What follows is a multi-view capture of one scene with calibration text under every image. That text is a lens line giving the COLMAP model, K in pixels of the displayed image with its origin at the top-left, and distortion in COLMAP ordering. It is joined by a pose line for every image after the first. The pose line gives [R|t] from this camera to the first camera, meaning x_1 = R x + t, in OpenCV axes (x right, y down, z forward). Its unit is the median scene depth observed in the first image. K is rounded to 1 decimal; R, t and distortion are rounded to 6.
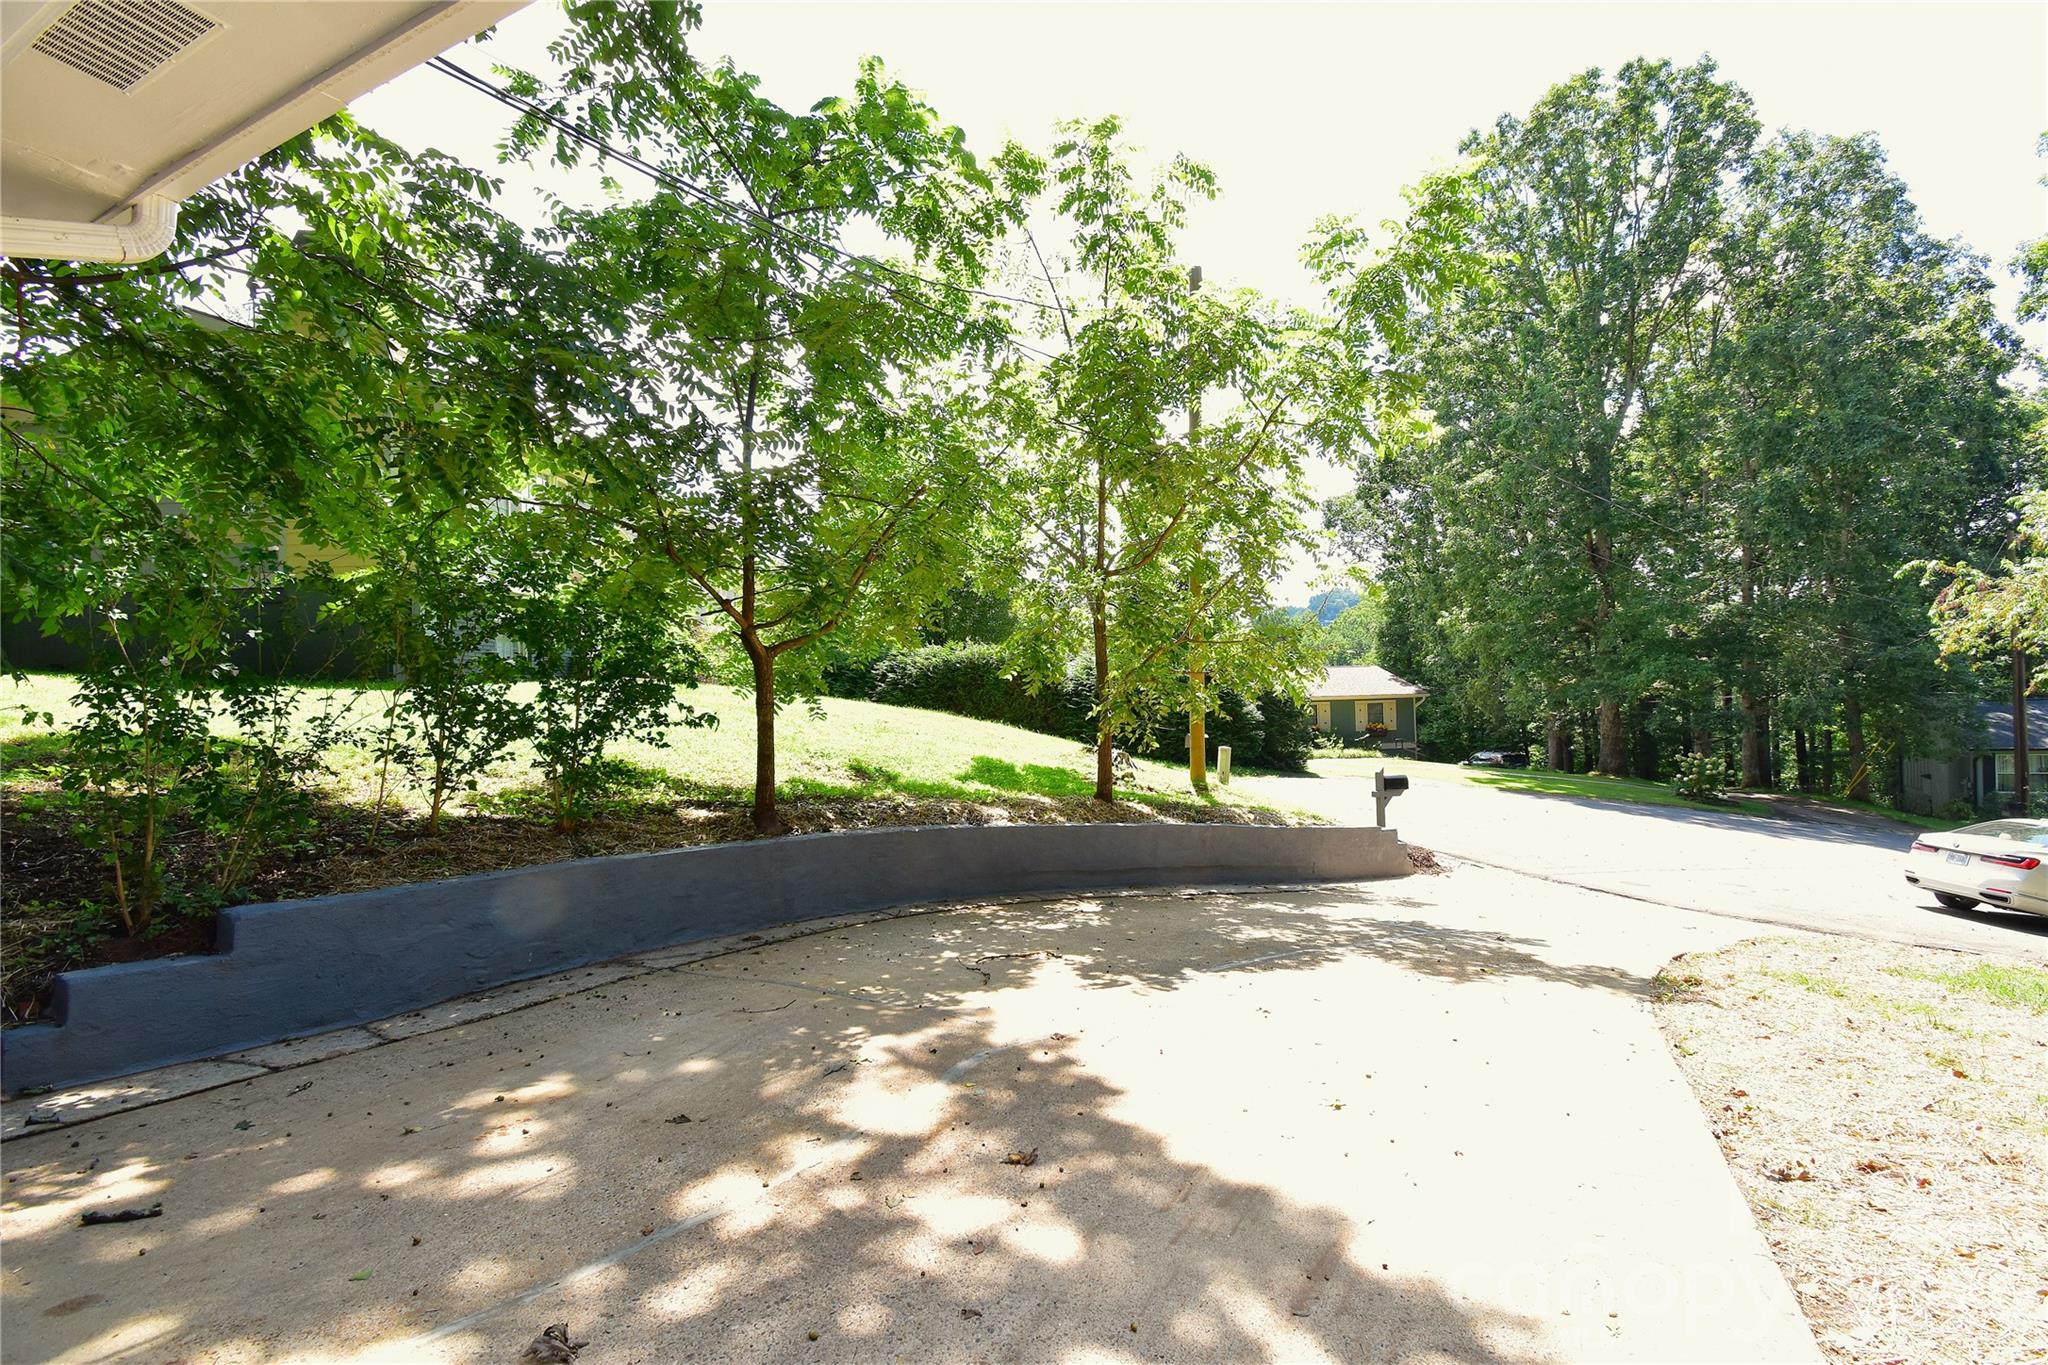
lens RADIAL K [[951.2, 0, 1024.0], [0, 951.2, 682.5], [0, 0, 1]] dist [0.016290, -0.030193]
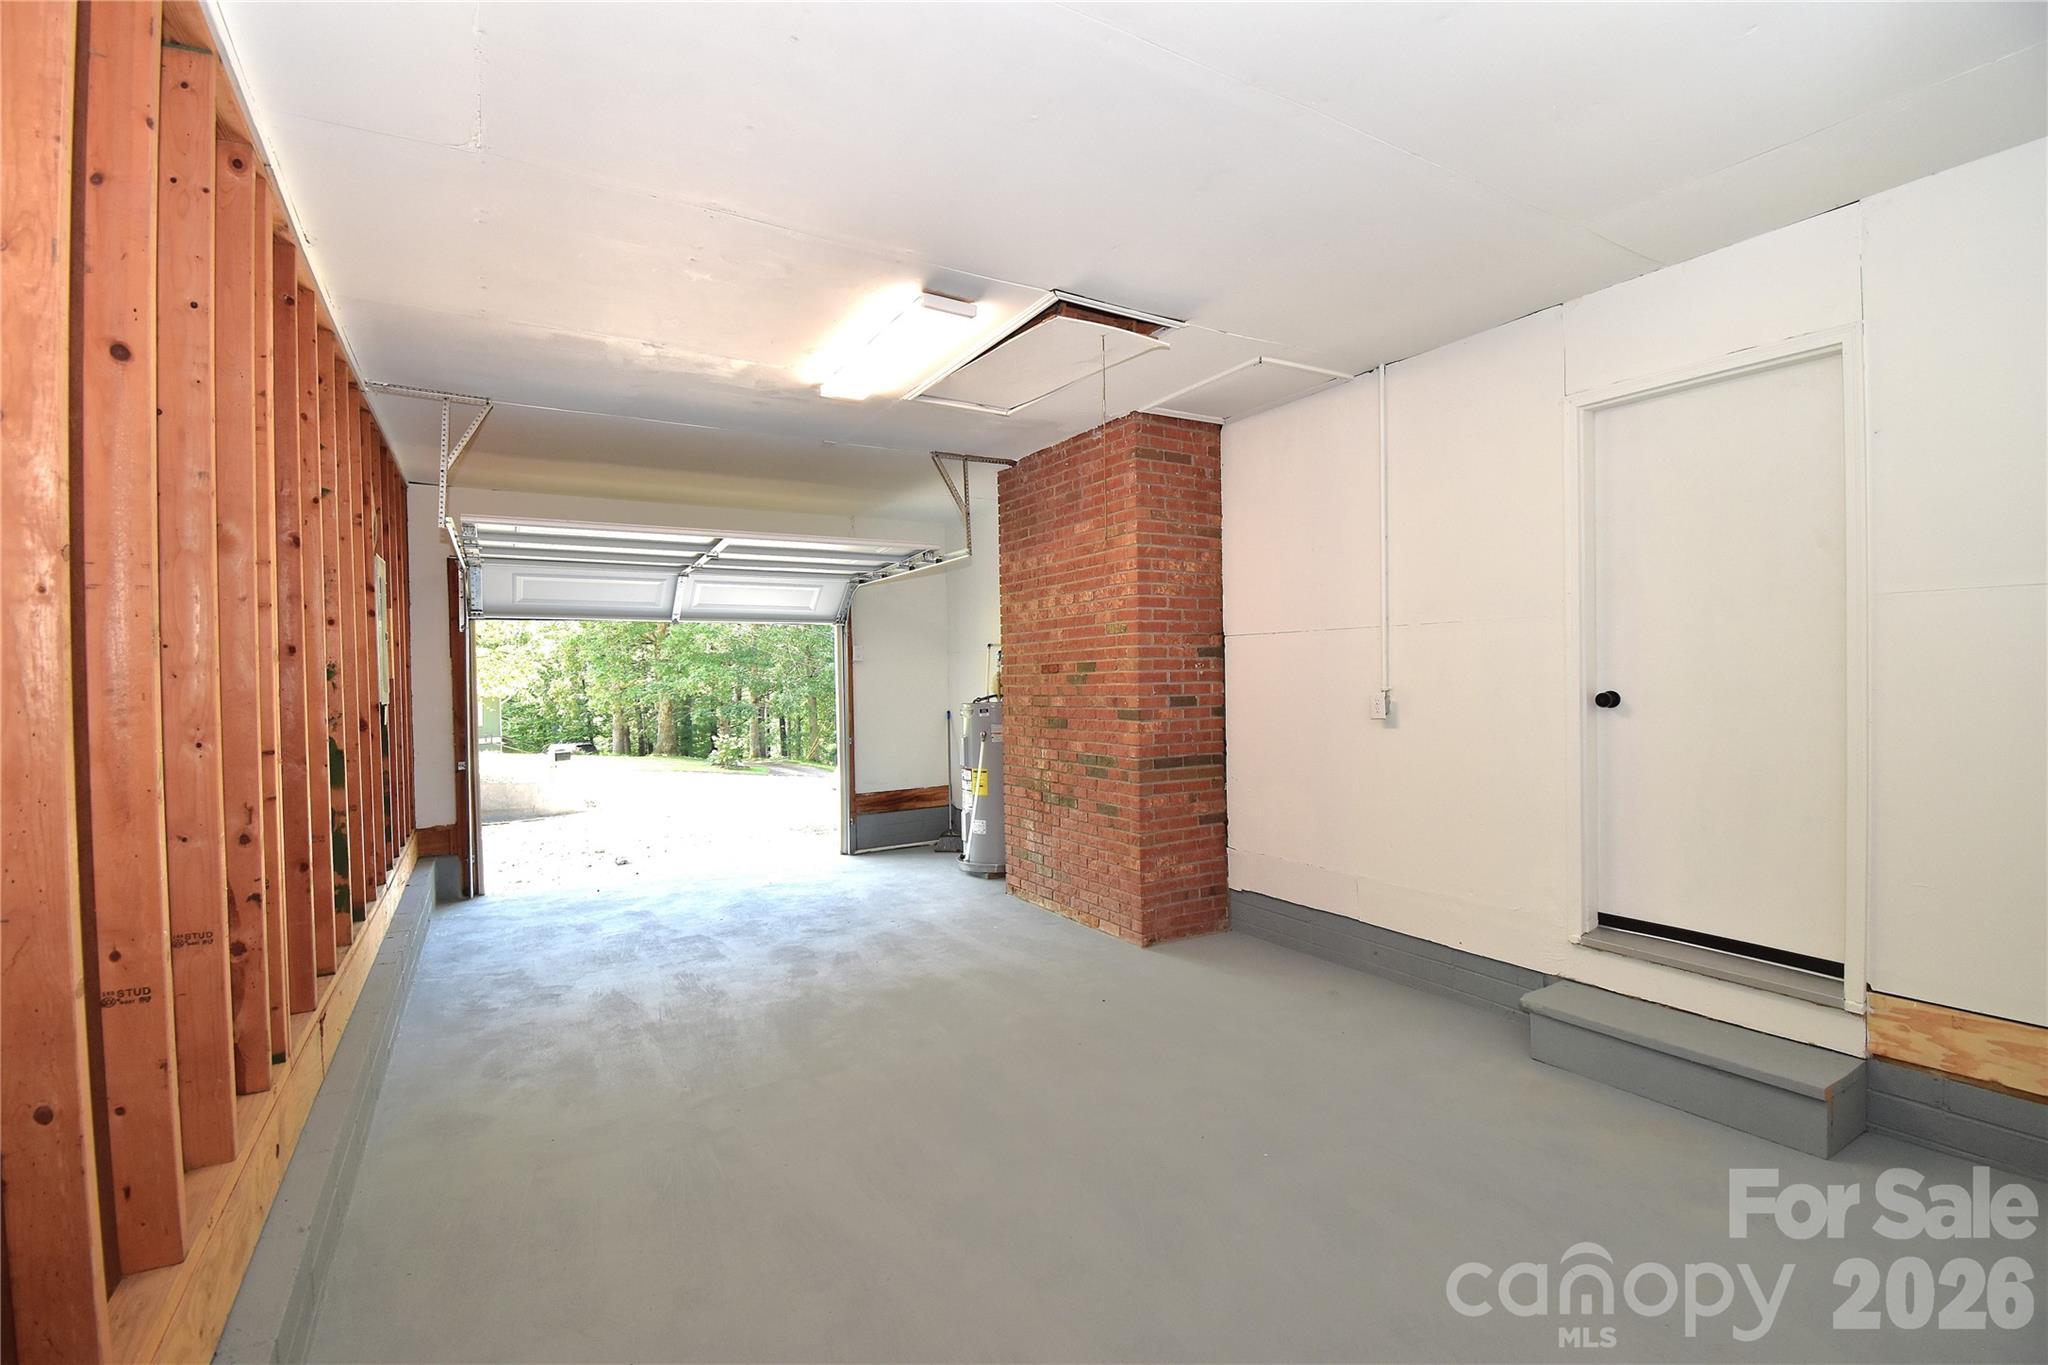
lens RADIAL K [[951.2, 0, 1024.0], [0, 951.2, 682.5], [0, 0, 1]] dist [0.016290, -0.030193]
pose [[0.593485, -0.005268, 0.804828, -0.106500], [0.003096, 0.999986, 0.004262, -0.004336], [-0.804839, -0.000038, 0.593493, -0.126704]]
